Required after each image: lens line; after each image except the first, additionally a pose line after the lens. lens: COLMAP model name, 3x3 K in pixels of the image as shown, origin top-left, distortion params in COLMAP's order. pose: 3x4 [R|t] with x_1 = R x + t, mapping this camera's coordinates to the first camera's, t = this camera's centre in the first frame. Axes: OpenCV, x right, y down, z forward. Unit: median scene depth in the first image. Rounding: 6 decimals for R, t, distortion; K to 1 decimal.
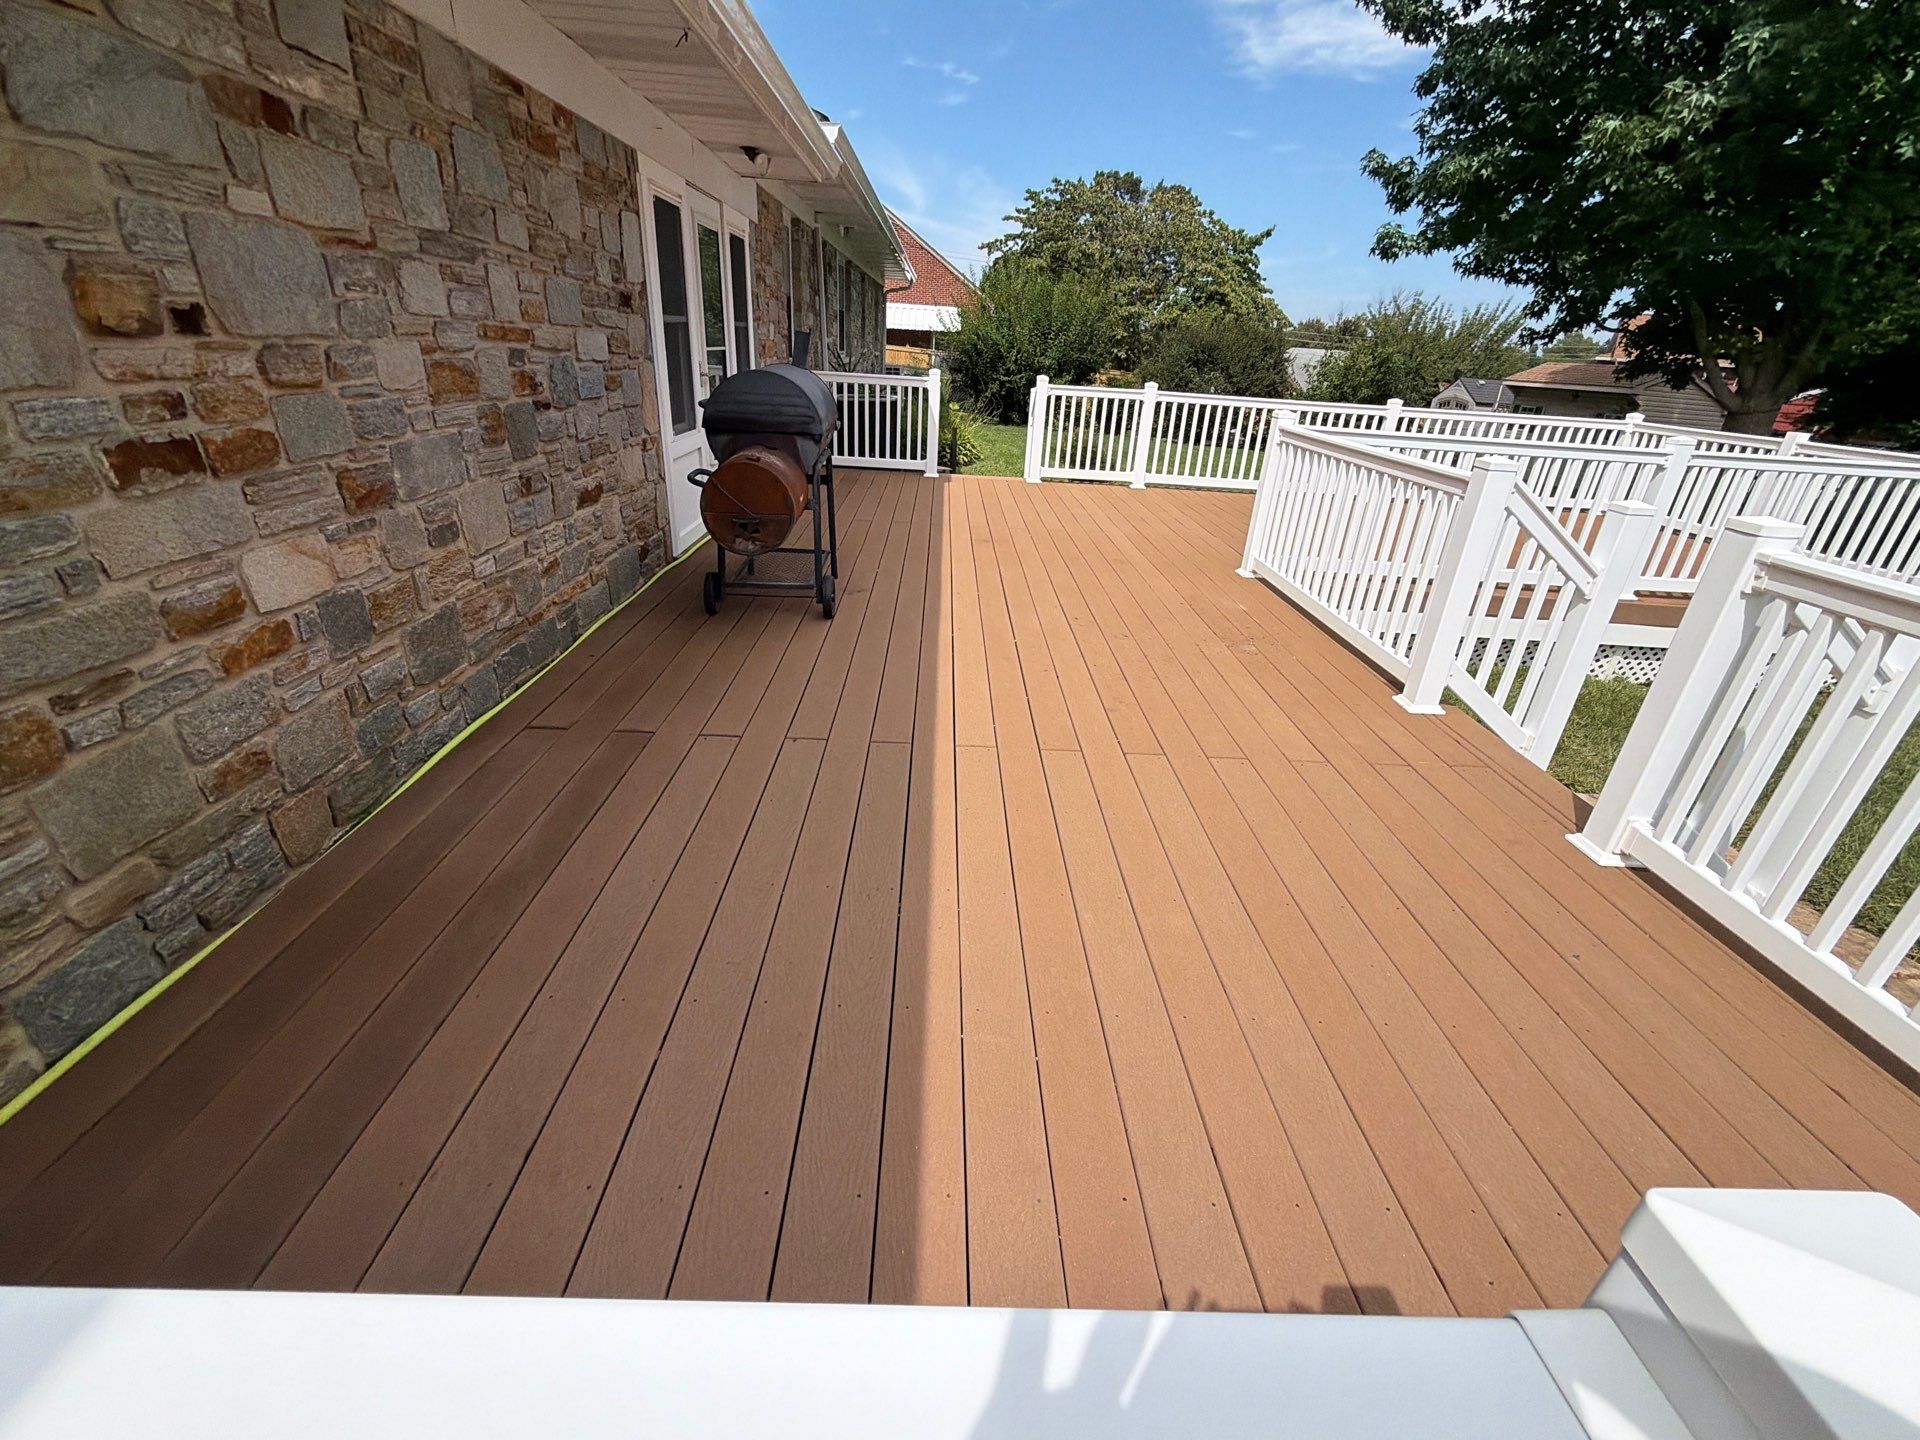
lens RADIAL K [[789.1, 0, 951.7], [0, 789.1, 716.6], [0, 0, 1]] dist [0.003861, 0.000154]
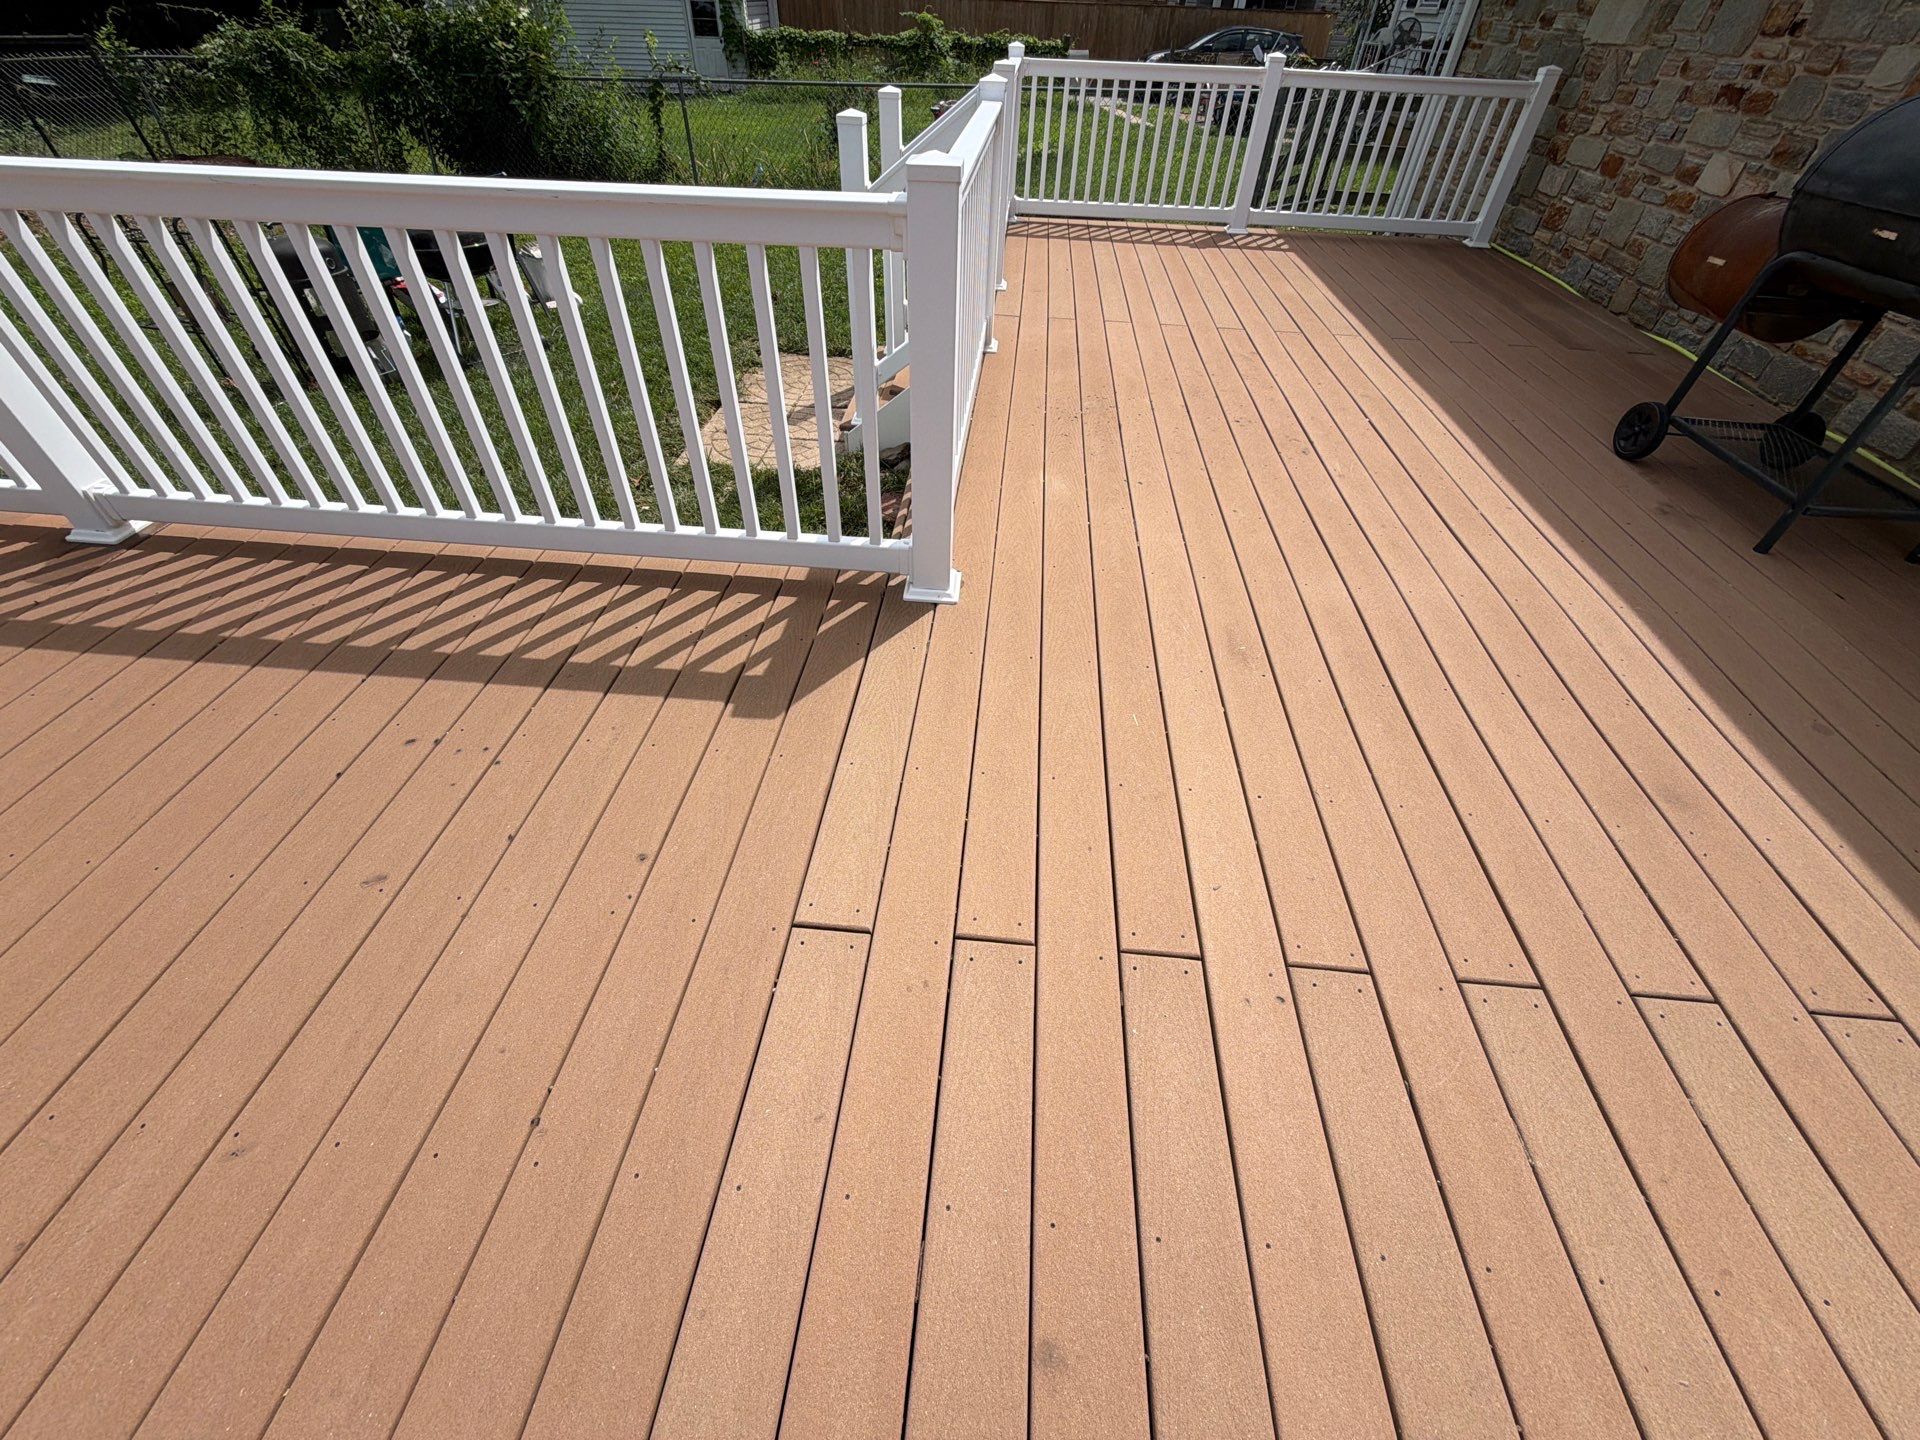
lens RADIAL K [[764.3, 0, 959.2], [0, 764.3, 720.1], [0, 0, 1]] dist [-0.002165, -0.000576]
pose [[-0.992213, -0.123599, 0.015391, 0.731328], [-0.029058, 0.349864, 0.936350, -1.189108], [-0.121117, 0.928611, -0.350731, 2.609237]]
